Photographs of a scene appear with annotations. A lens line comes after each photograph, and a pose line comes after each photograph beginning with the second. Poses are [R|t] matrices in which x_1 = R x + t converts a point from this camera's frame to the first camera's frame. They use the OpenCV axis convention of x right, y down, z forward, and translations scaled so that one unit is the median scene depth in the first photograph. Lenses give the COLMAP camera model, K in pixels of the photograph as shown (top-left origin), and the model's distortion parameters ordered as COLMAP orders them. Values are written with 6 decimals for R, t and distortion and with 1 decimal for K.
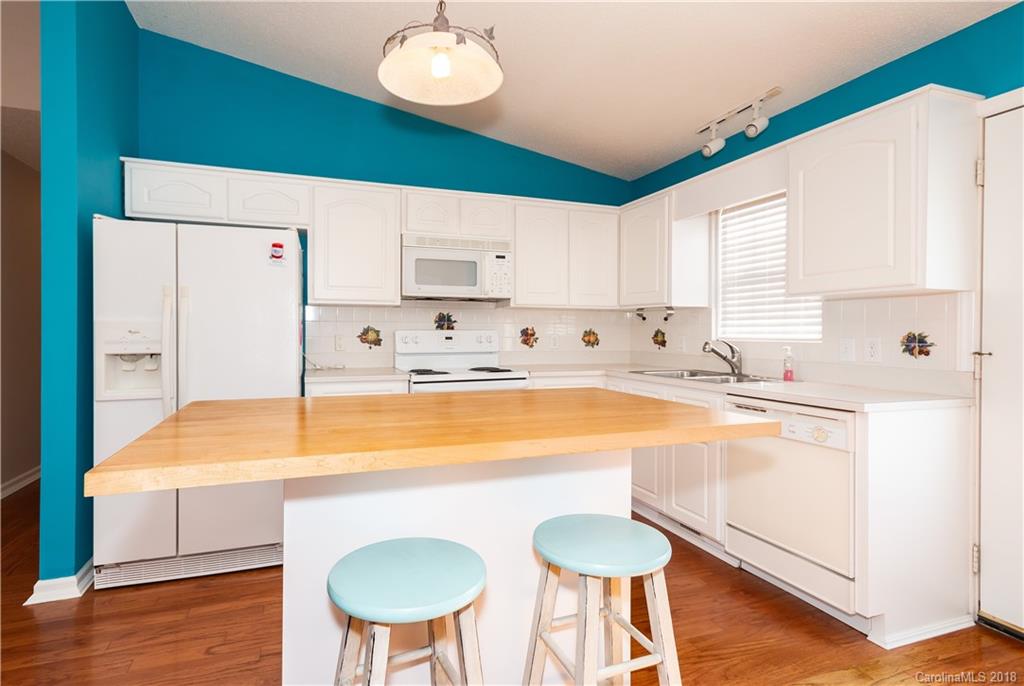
lens RADIAL K [[503.4, 0, 511.4], [0, 503.4, 335.9], [0, 0, 1]] dist [0.009024, 0.000782]
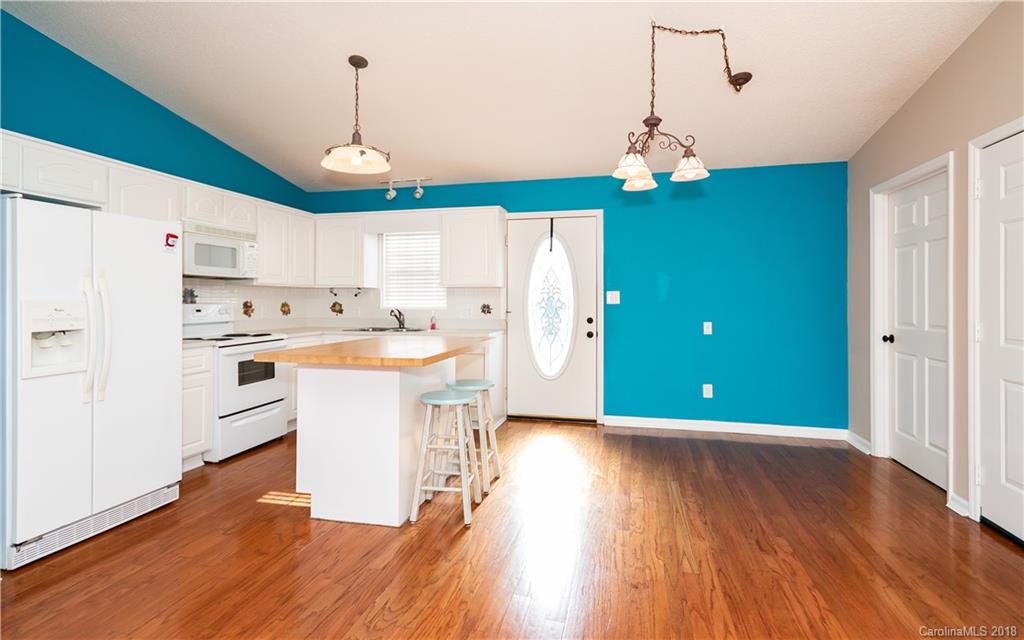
lens RADIAL K [[507.9, 0, 509.9], [0, 507.9, 299.4], [0, 0, 1]] dist [0.048441, 0.000037]
pose [[0.545943, -0.001650, 0.837821, -0.763000], [0.008497, 0.999958, -0.003567, -0.011746], [-0.837779, 0.009066, 0.545934, -0.255113]]
